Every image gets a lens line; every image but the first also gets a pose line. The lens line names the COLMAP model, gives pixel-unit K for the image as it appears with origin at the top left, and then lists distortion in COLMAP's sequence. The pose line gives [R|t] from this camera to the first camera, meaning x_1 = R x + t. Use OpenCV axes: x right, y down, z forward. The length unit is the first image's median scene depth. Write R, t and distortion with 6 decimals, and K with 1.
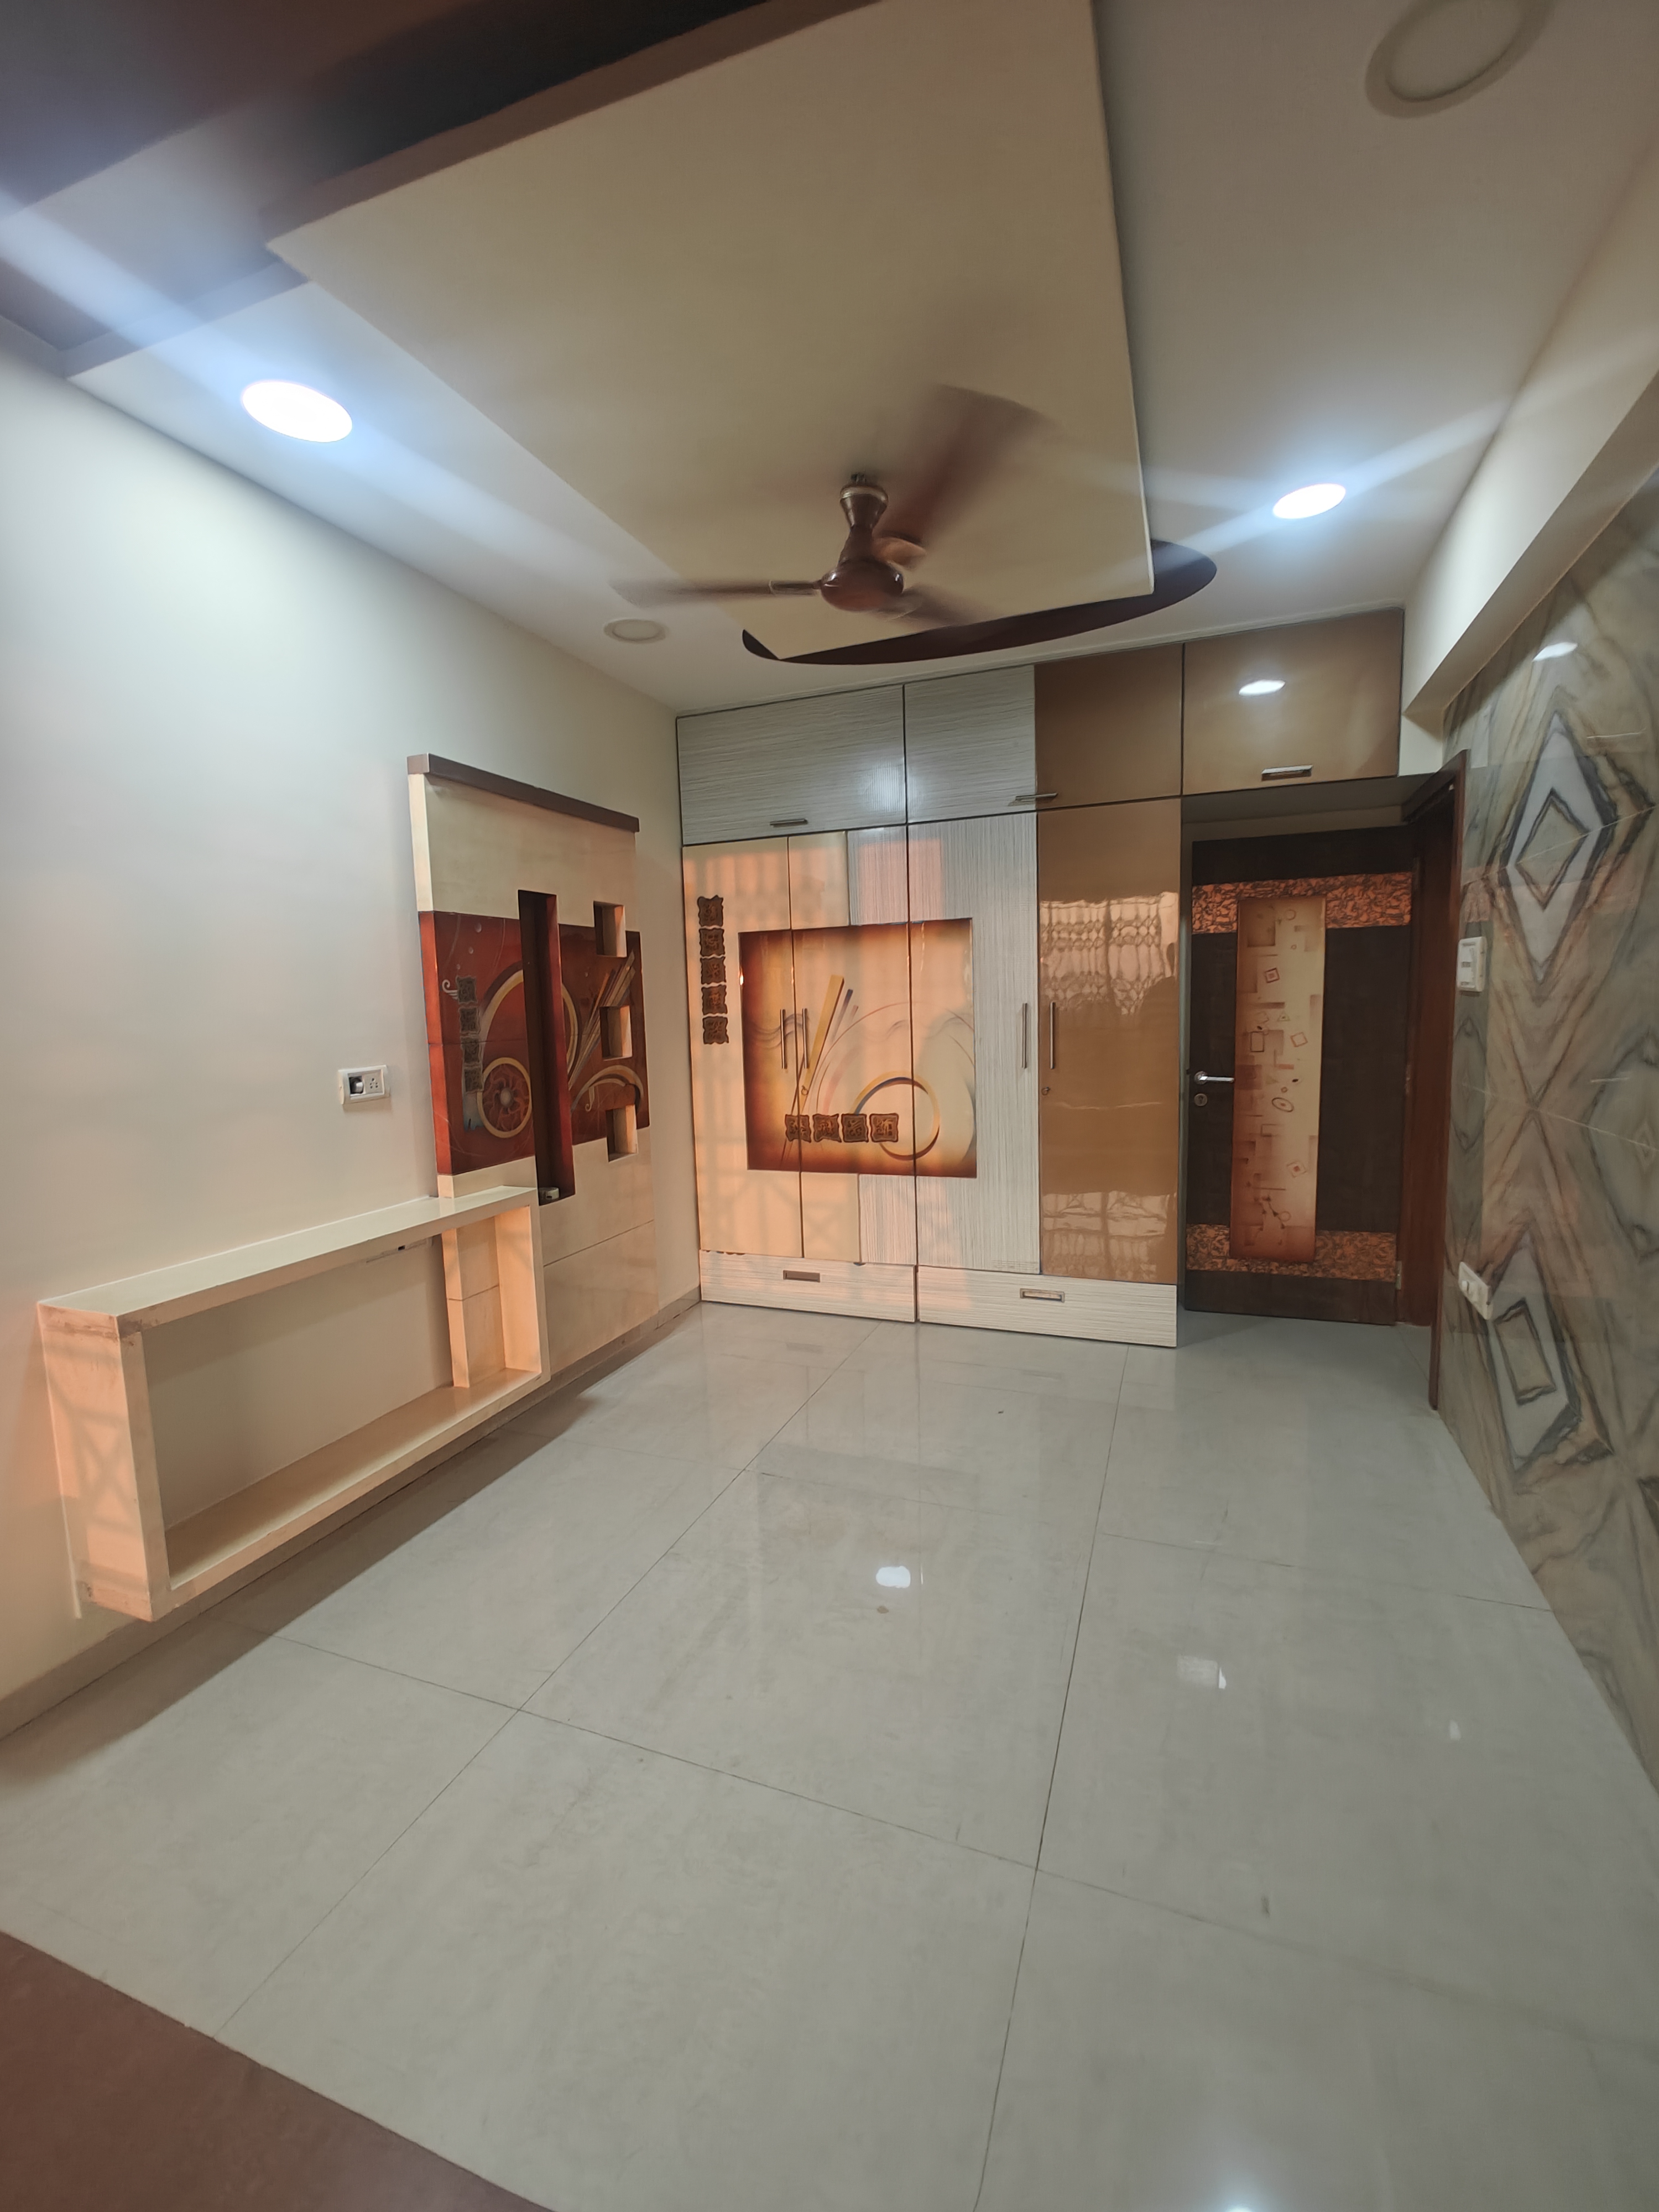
lens RADIAL K [[939.9, 0, 836.9], [0, 939.9, 1102.9], [0, 0, 1]] dist [-0.004531, 0.002641]
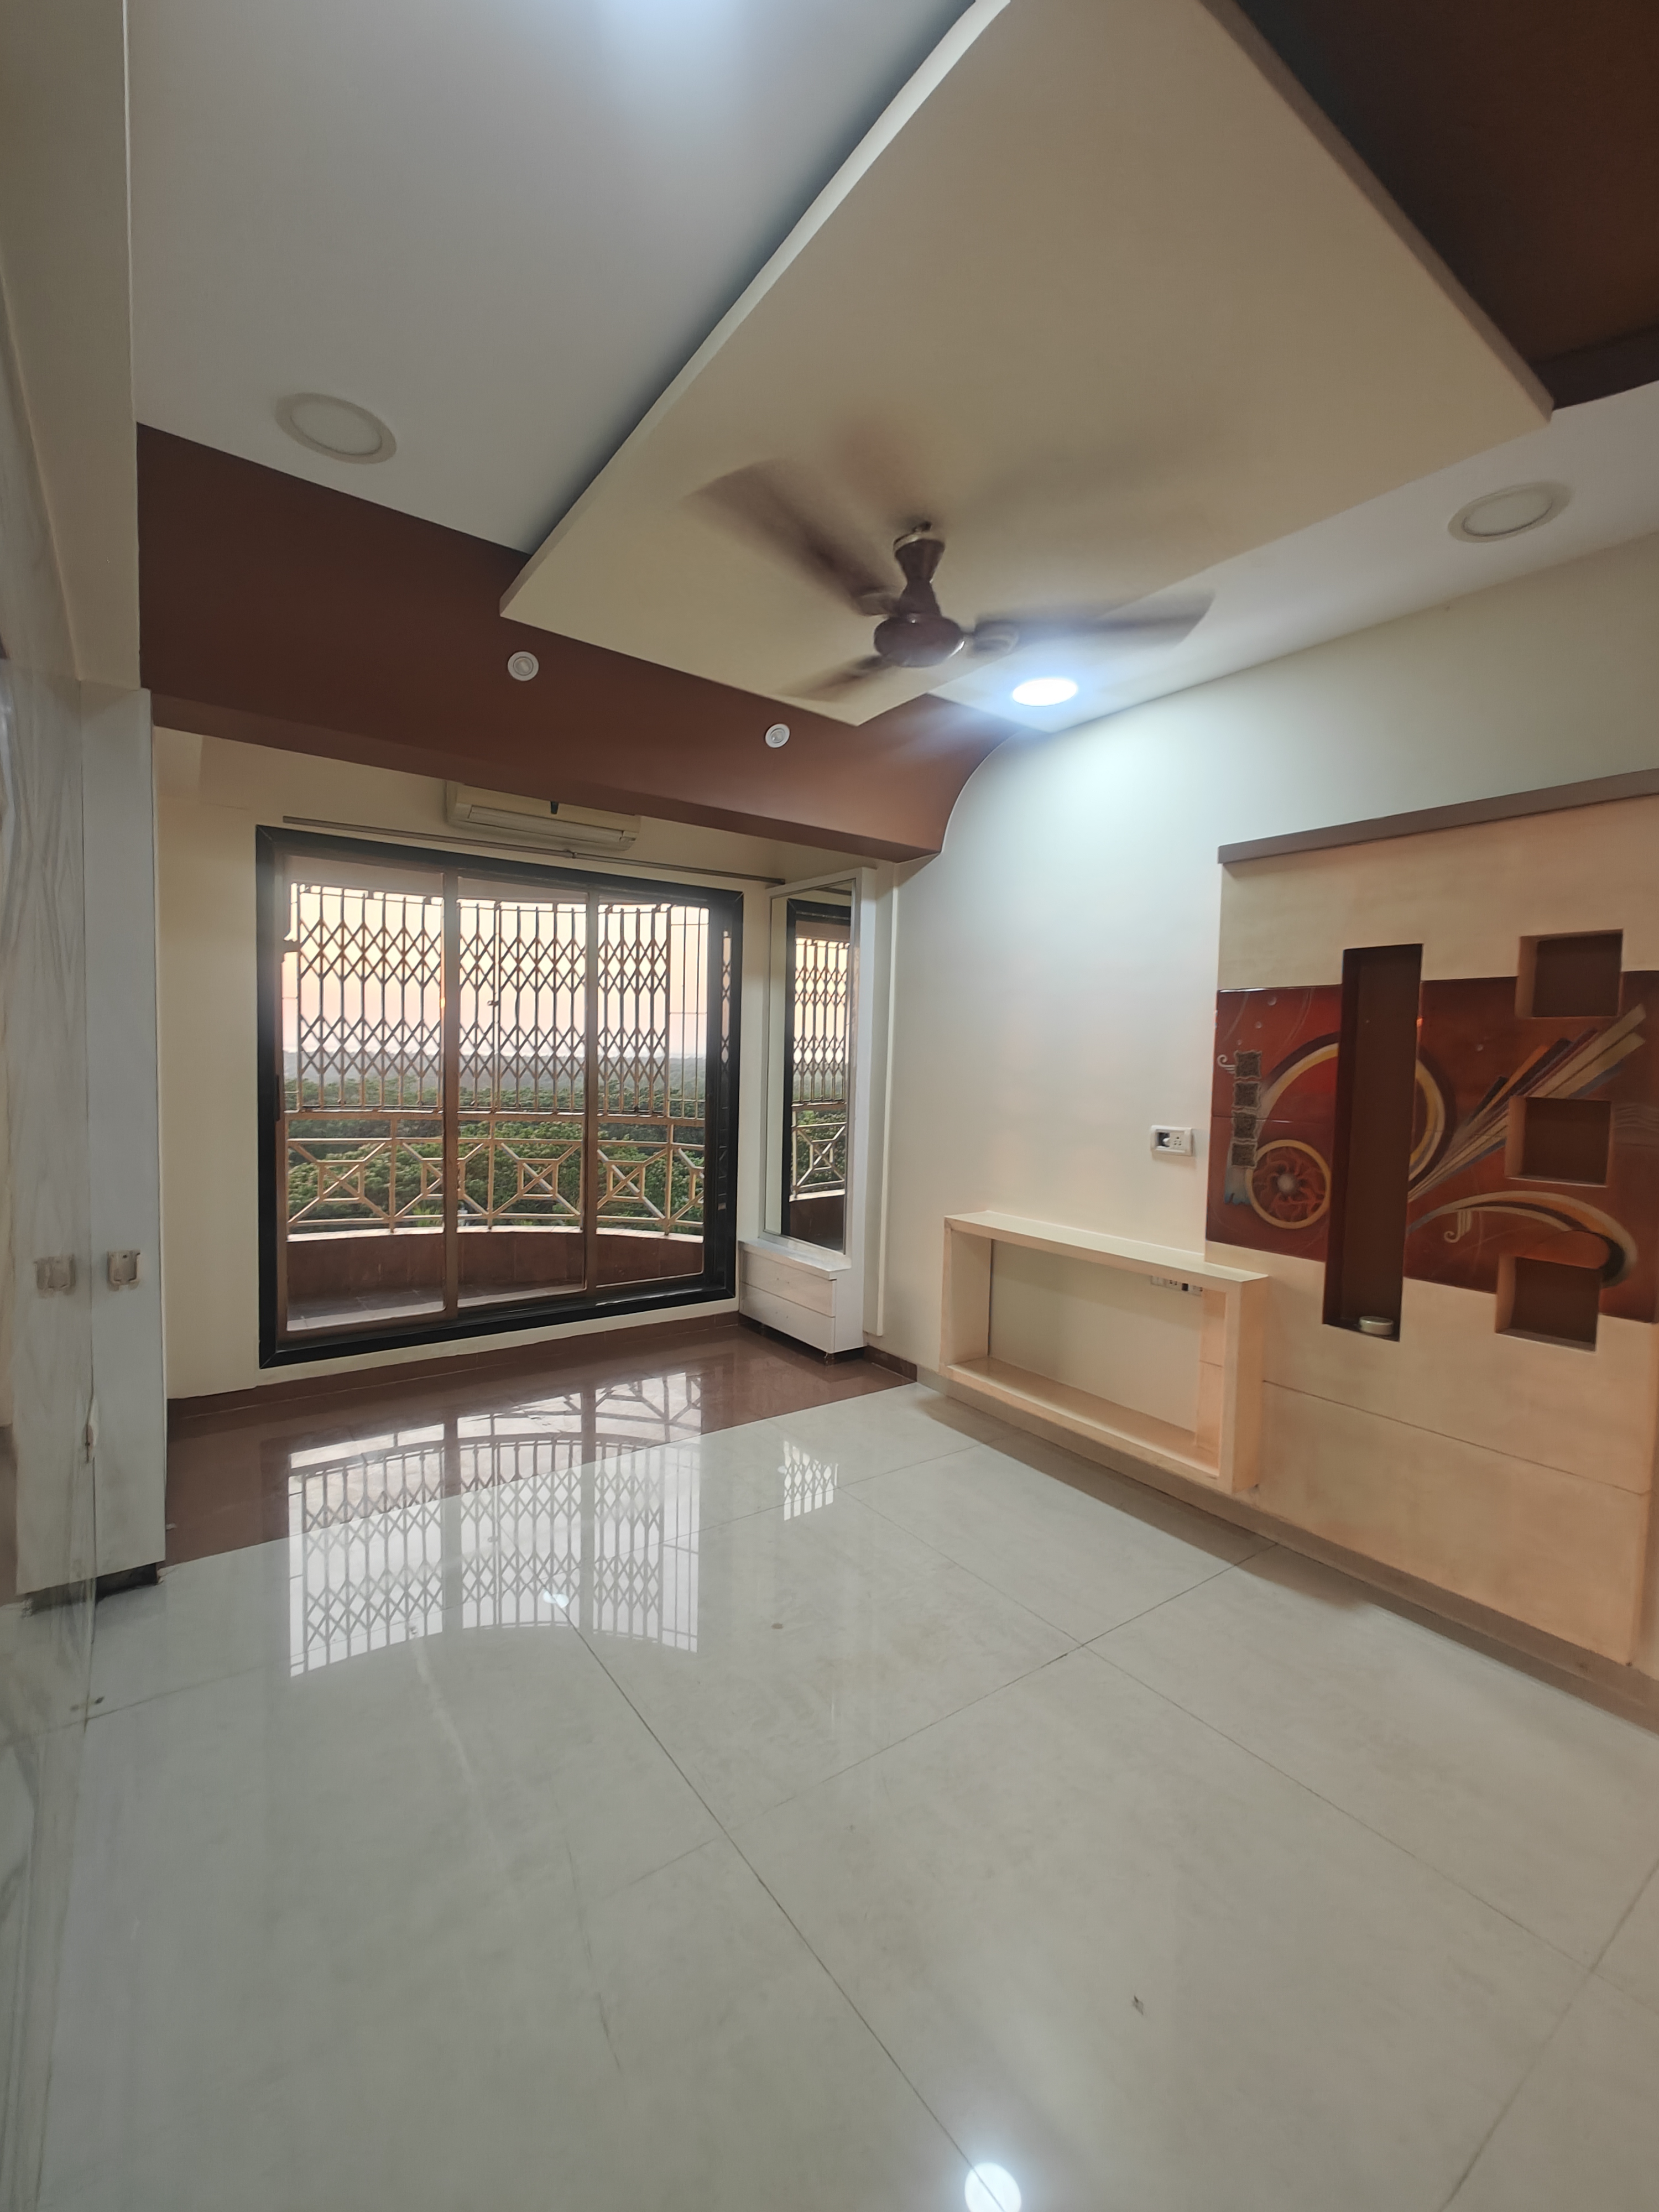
lens RADIAL K [[939.9, 0, 822.7], [0, 939.9, 1112.3], [0, 0, 1]] dist [-0.004531, 0.002641]
pose [[-0.554009, 0.060021, -0.830344, 0.649050], [-0.102365, 0.984918, 0.139492, -0.155455], [0.826193, 0.162278, -0.539510, 1.115725]]
